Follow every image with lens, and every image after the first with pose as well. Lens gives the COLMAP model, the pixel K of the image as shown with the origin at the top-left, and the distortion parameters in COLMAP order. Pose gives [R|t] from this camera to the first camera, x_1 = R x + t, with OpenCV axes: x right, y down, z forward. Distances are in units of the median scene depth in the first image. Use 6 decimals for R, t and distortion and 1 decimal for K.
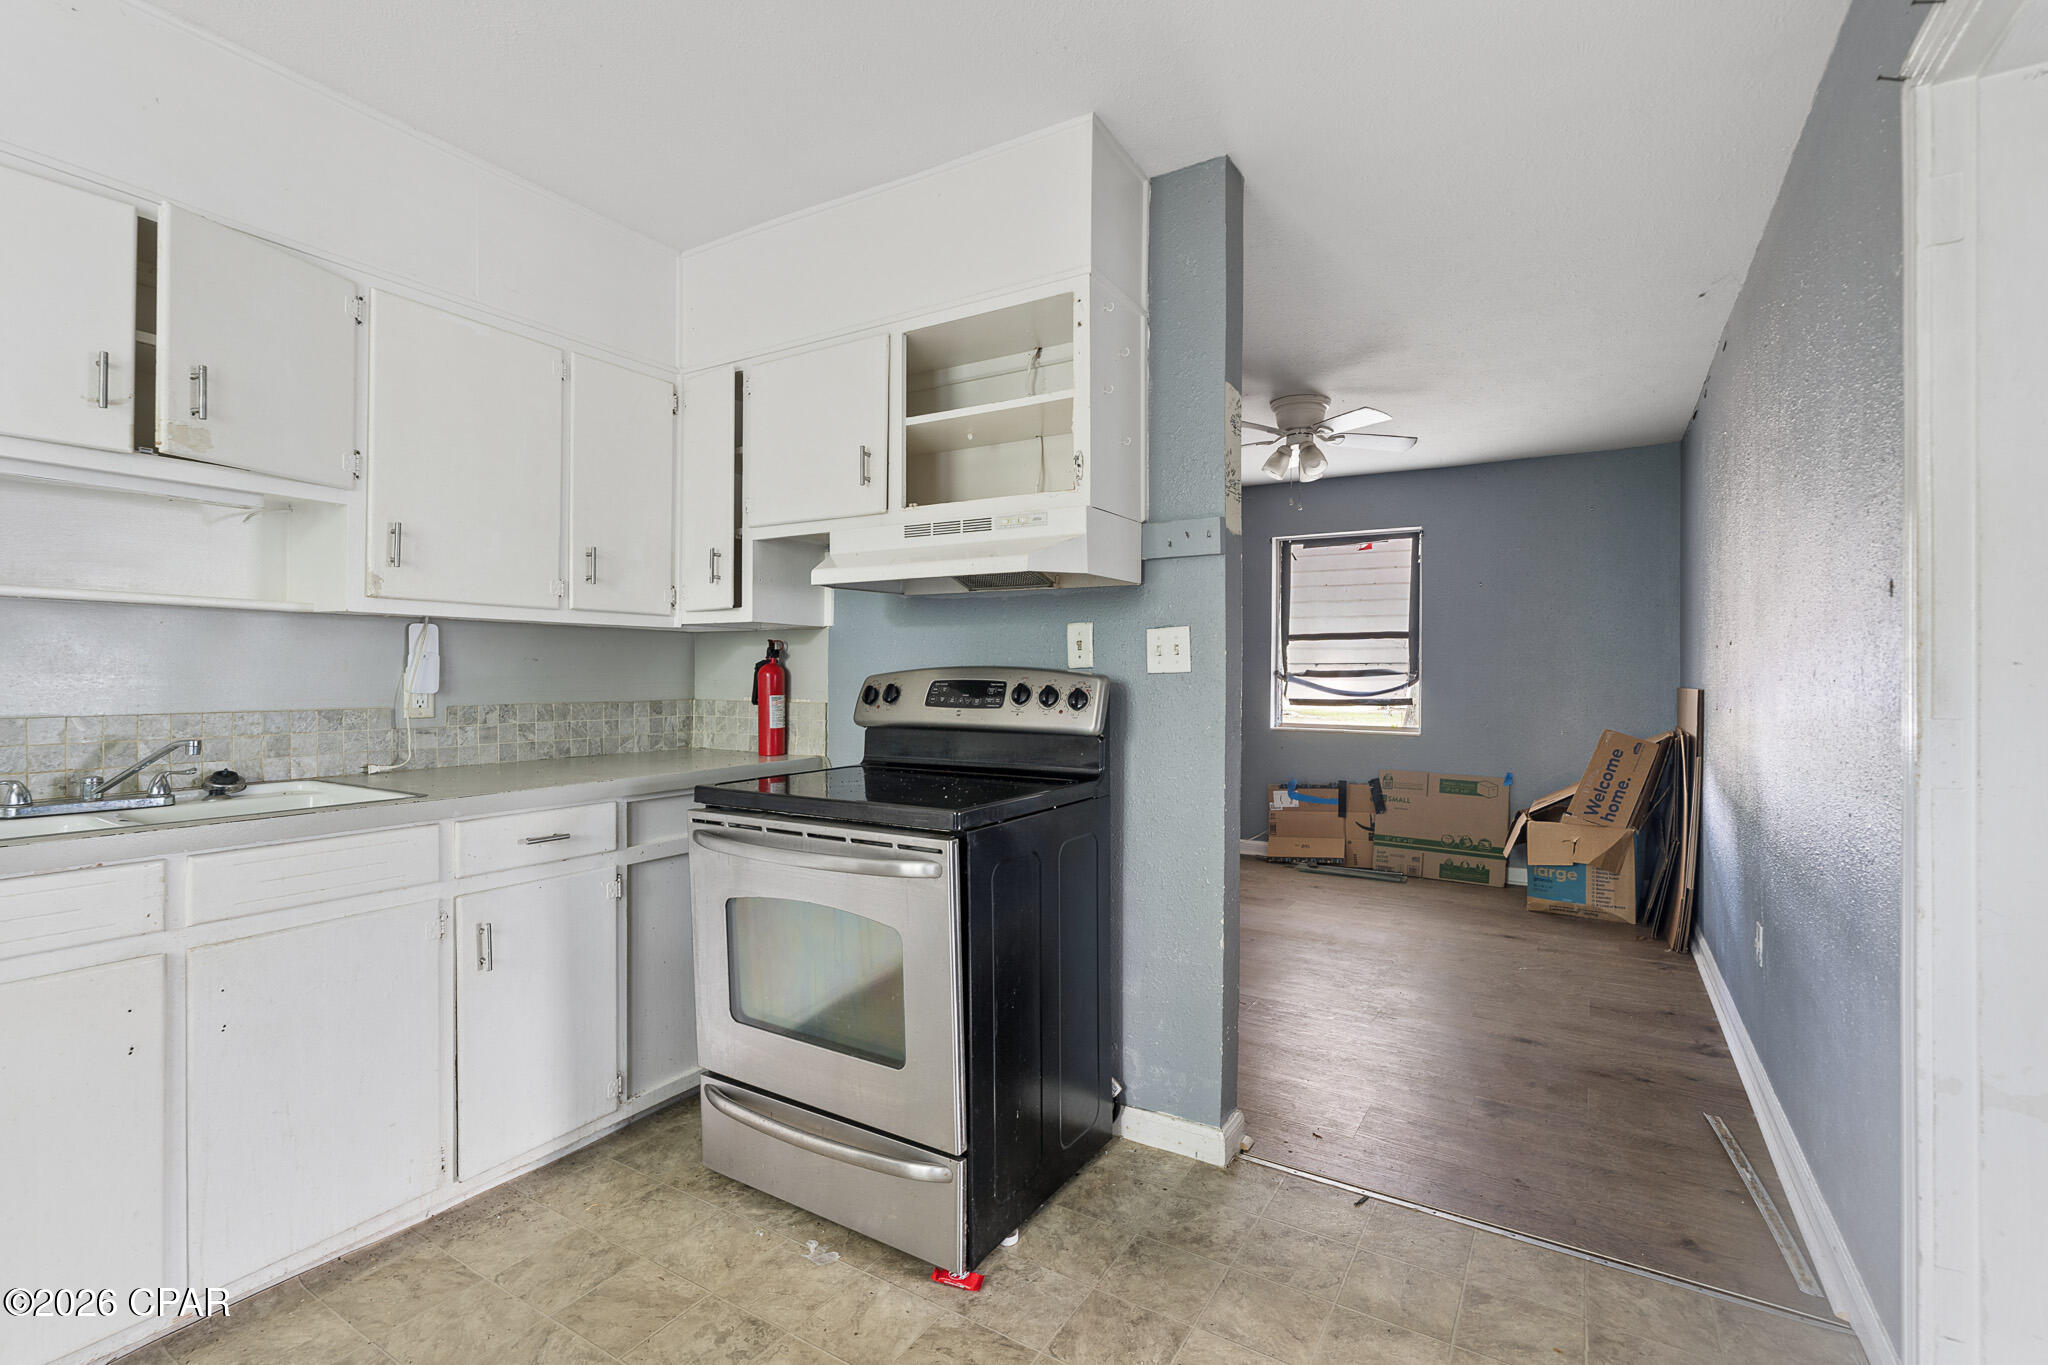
lens RADIAL K [[932.3, 0, 1029.5], [0, 932.3, 670.7], [0, 0, 1]] dist [-0.001289, -0.000111]
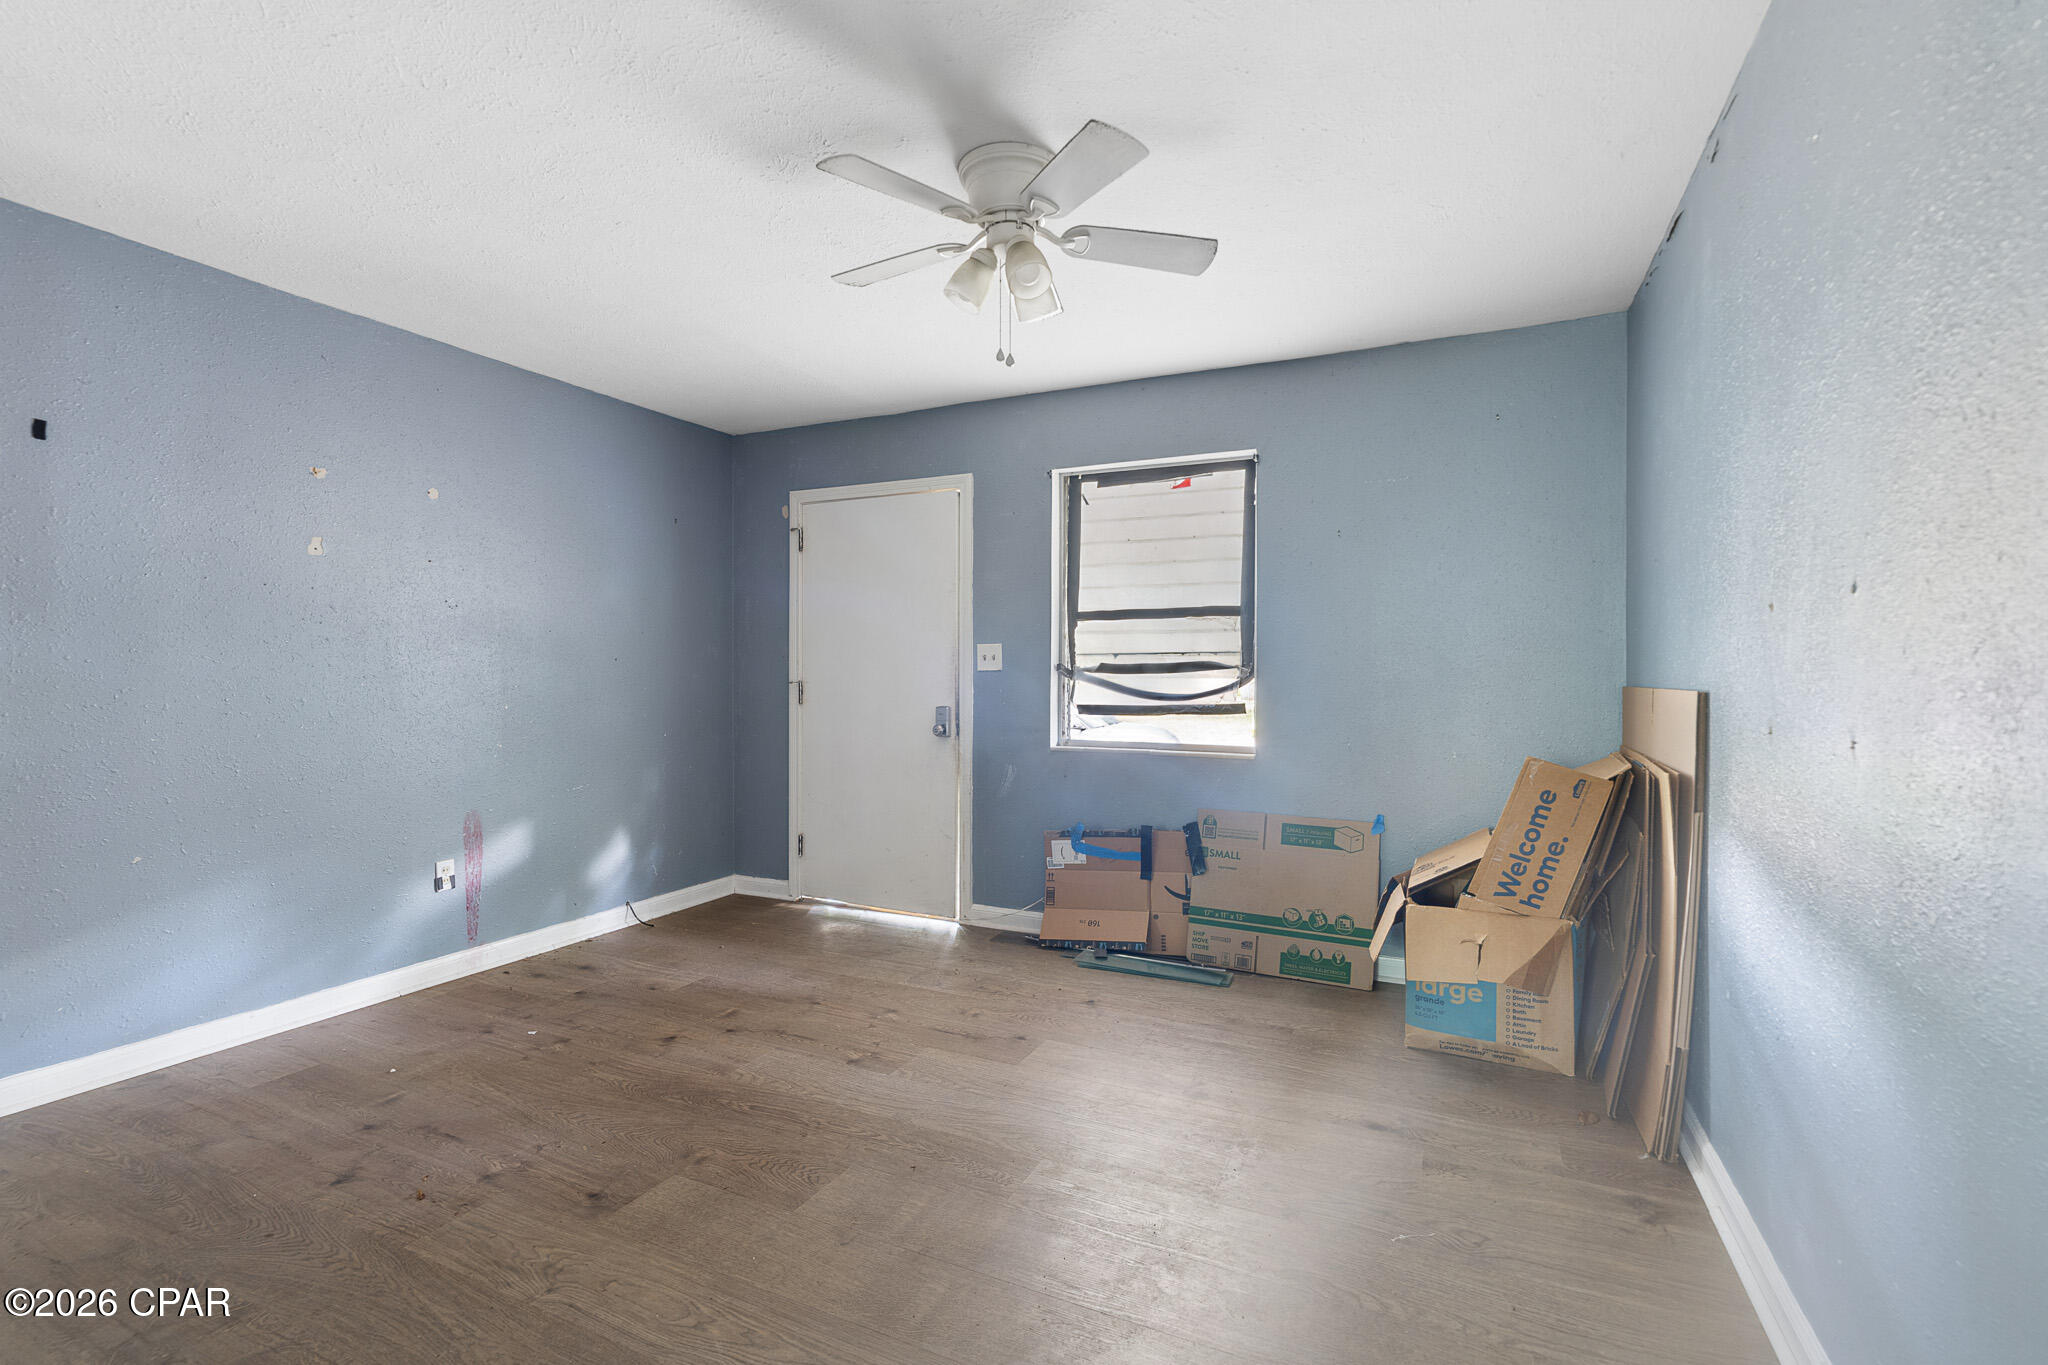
lens RADIAL K [[932.3, 0, 1032.1], [0, 932.3, 676.5], [0, 0, 1]] dist [-0.001289, -0.000111]
pose [[0.993894, -0.003823, 0.110277, 0.232826], [0.002863, 0.999957, 0.008862, 0.004128], [-0.110306, -0.008492, 0.993861, 0.437898]]
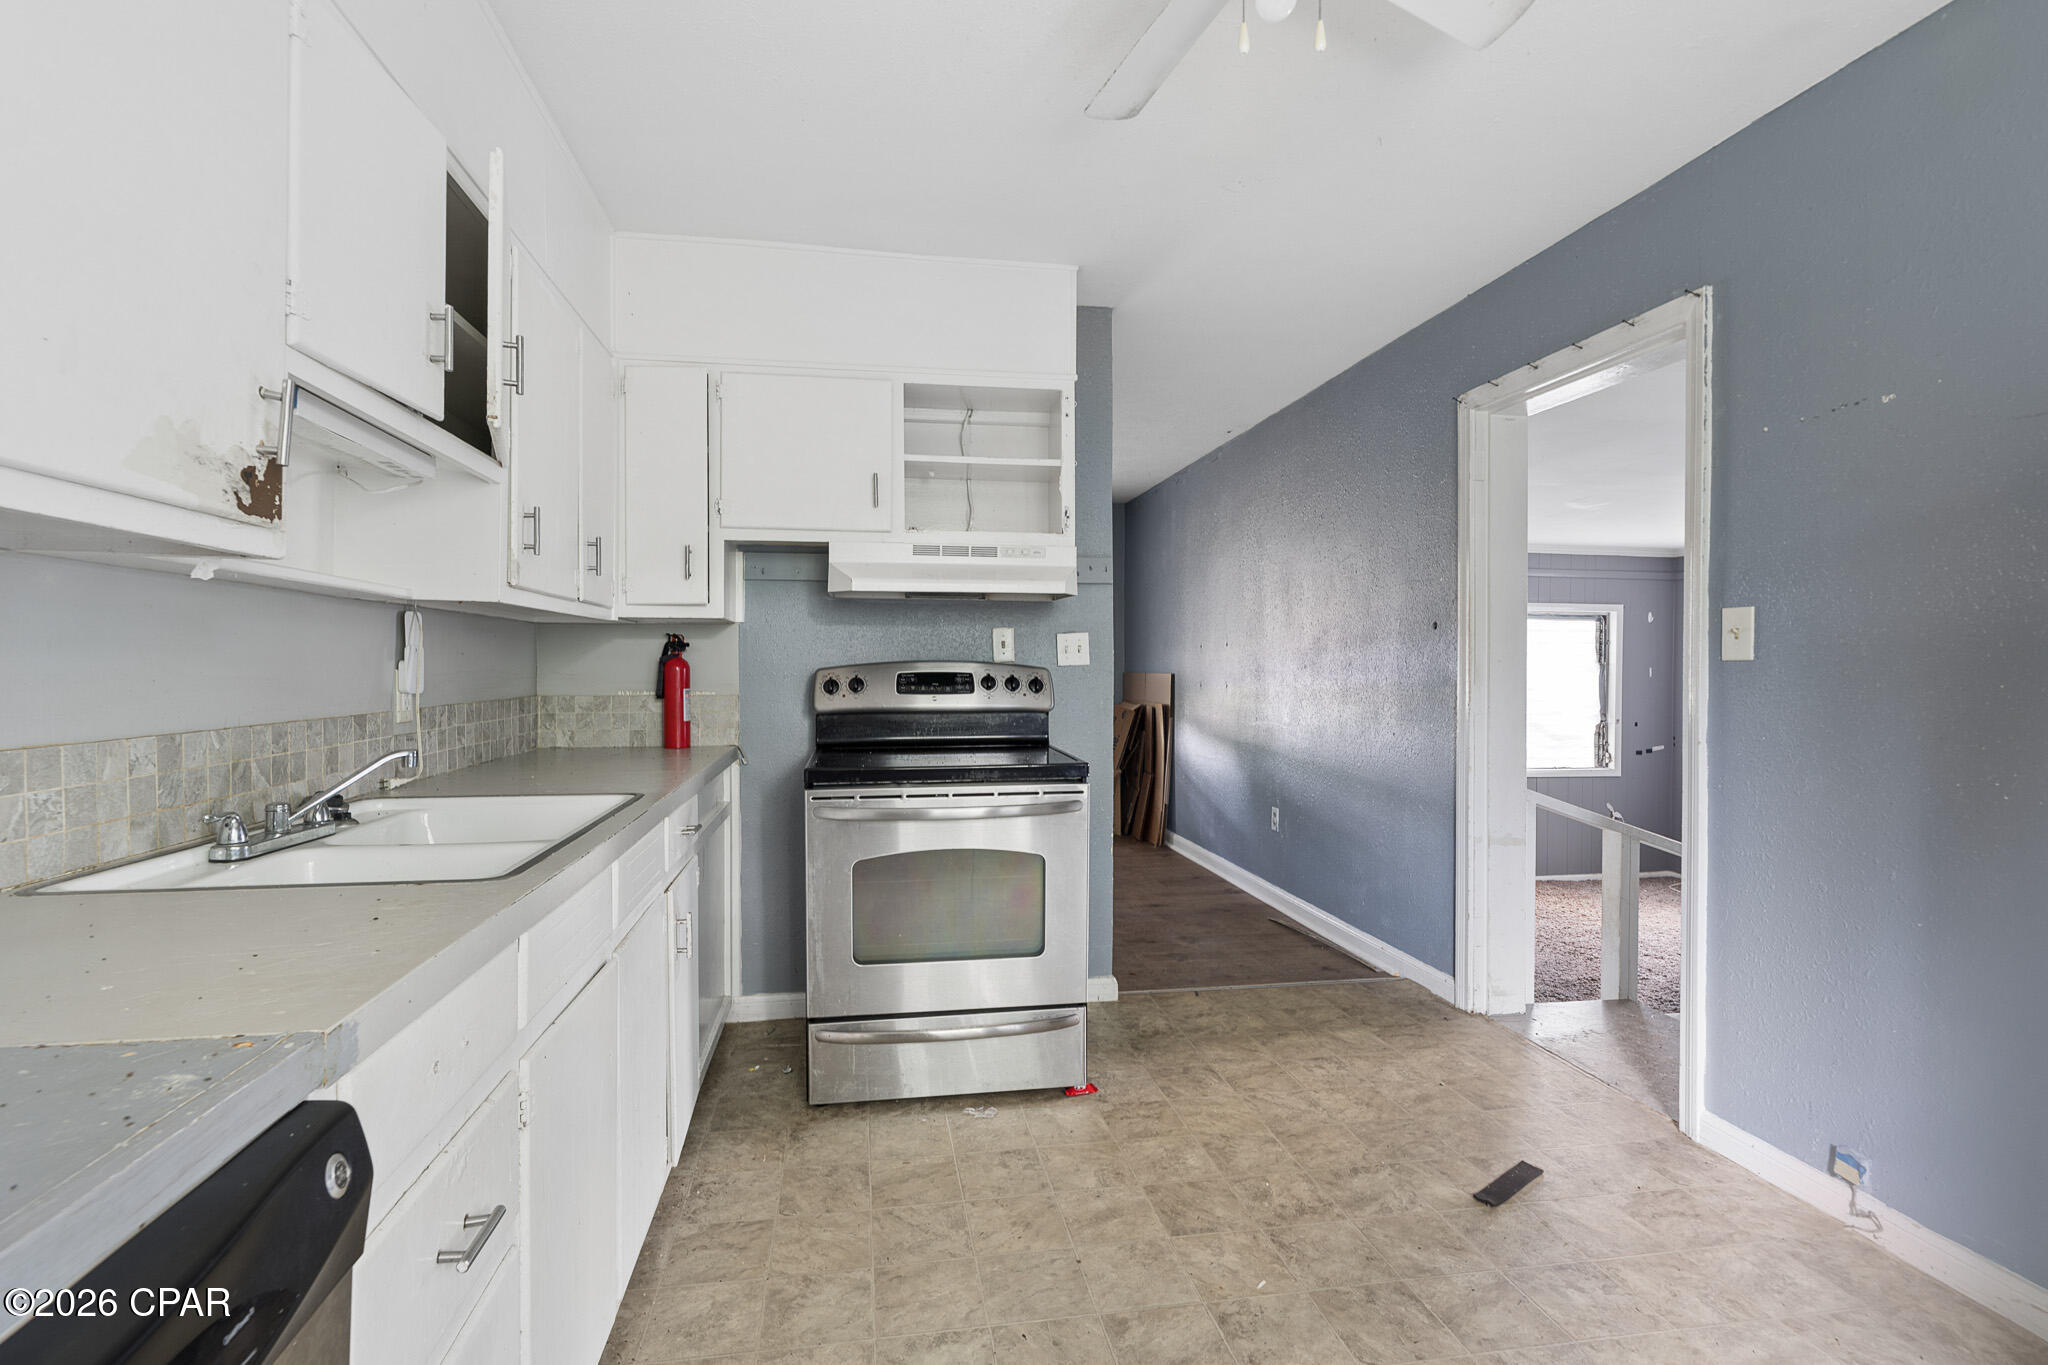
lens RADIAL K [[932.3, 0, 1029.1], [0, 932.3, 678.5], [0, 0, 1]] dist [-0.001289, -0.000111]
pose [[0.755387, -0.013593, 0.655138, -0.418155], [0.000560, 0.999798, 0.020099, -0.003242], [-0.655279, -0.014815, 0.755242, -0.008215]]
